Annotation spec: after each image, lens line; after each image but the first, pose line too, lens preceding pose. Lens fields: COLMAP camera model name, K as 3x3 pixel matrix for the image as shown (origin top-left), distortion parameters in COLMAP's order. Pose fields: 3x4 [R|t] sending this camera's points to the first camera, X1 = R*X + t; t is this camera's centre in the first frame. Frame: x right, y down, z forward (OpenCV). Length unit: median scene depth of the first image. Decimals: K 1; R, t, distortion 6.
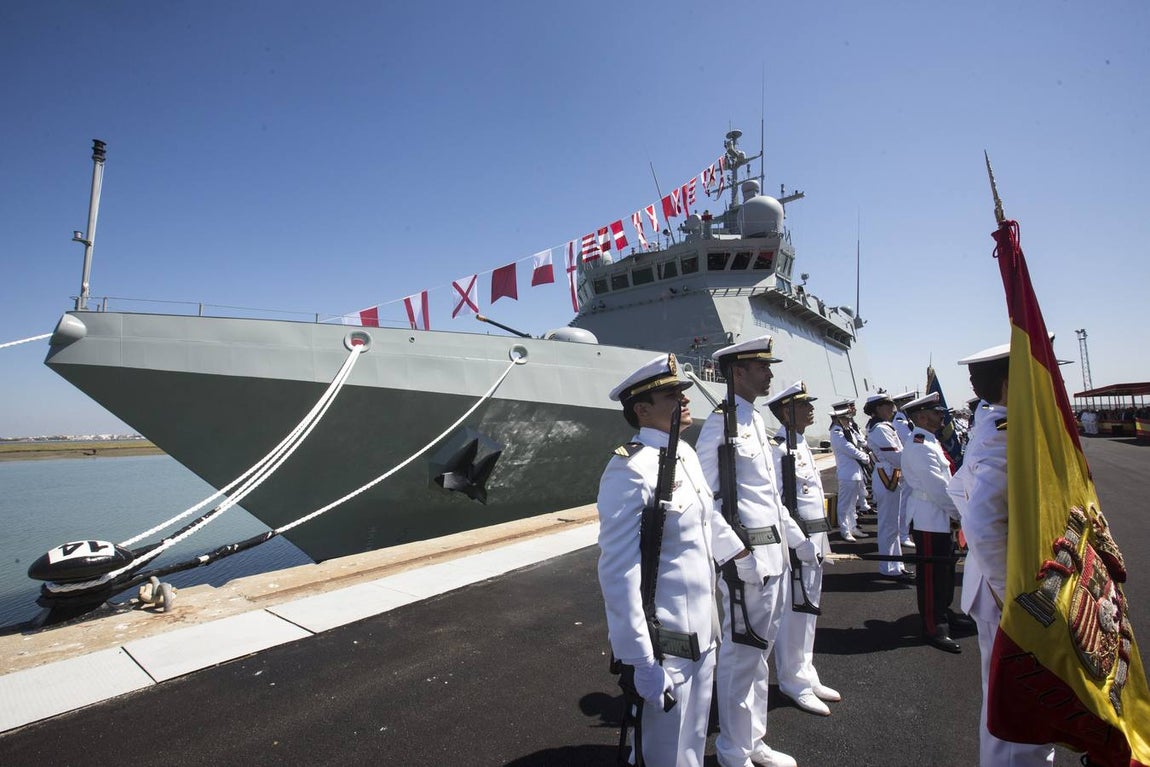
lens RADIAL K [[560.1, 0, 575.0], [0, 560.1, 383.5], [0, 0, 1]] dist [-0.059433, 0.031435]
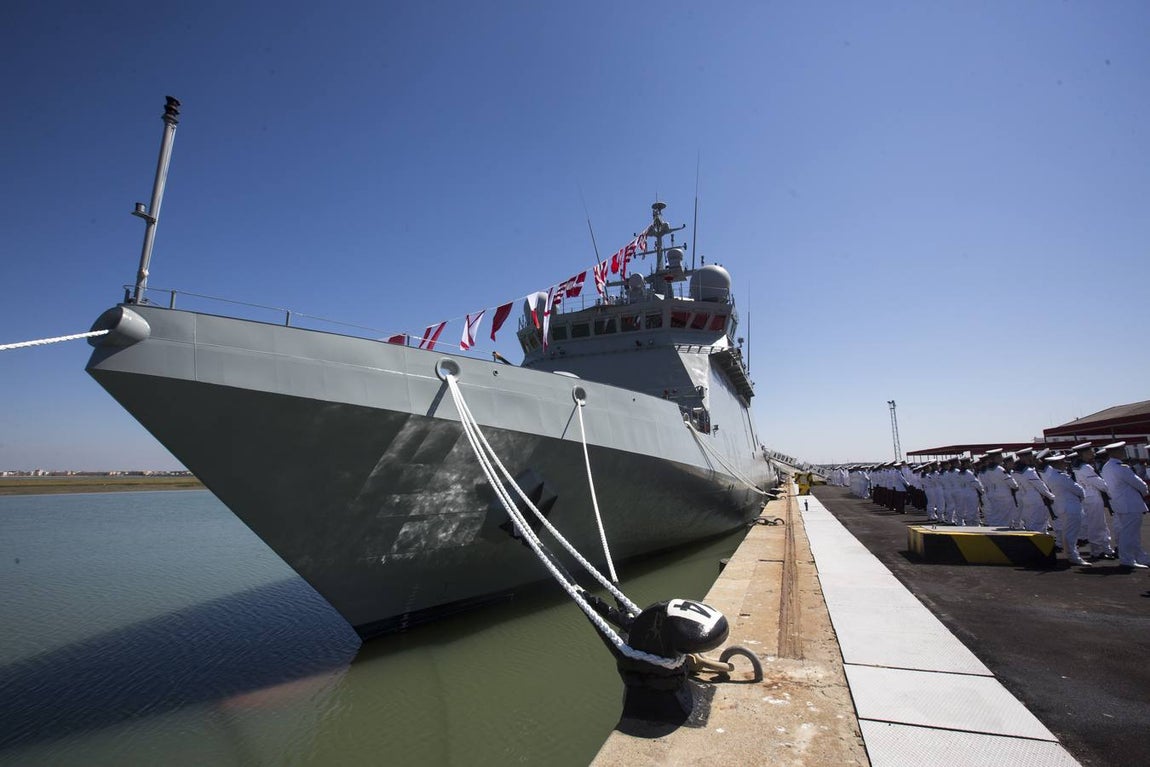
lens RADIAL K [[560.1, 0, 575.0], [0, 560.1, 383.5], [0, 0, 1]] dist [-0.059433, 0.031435]
pose [[0.954535, 0.063261, 0.291308, -0.244391], [-0.037342, 0.994900, -0.093695, 0.011523], [-0.295750, 0.078557, 0.952030, 0.044416]]
